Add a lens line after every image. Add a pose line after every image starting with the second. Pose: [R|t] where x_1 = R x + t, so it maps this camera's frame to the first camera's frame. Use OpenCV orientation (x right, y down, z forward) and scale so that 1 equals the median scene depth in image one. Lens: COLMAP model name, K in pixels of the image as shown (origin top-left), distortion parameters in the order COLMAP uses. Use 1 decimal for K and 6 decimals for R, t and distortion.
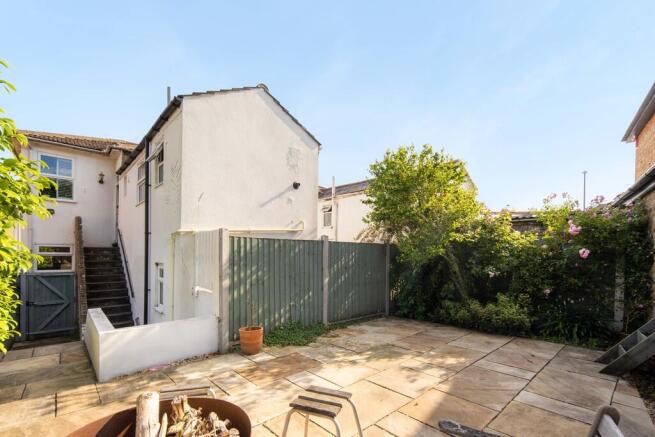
lens RADIAL K [[295.1, 0, 329.3], [0, 295.1, 254.0], [0, 0, 1]] dist [0.006072, -0.004097]
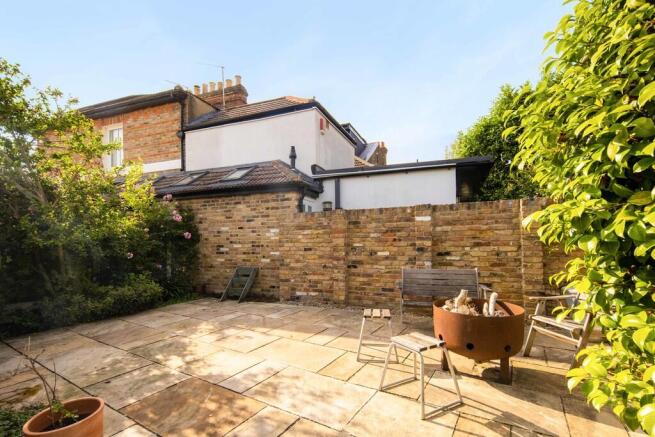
lens RADIAL K [[295.1, 0, 323.6], [0, 295.1, 220.6], [0, 0, 1]] dist [0.006072, -0.004097]
pose [[-0.256882, 0.067140, 0.964108, -0.822649], [0.003853, 0.997647, -0.068449, 0.031353], [-0.966435, -0.013869, -0.256536, 0.852197]]
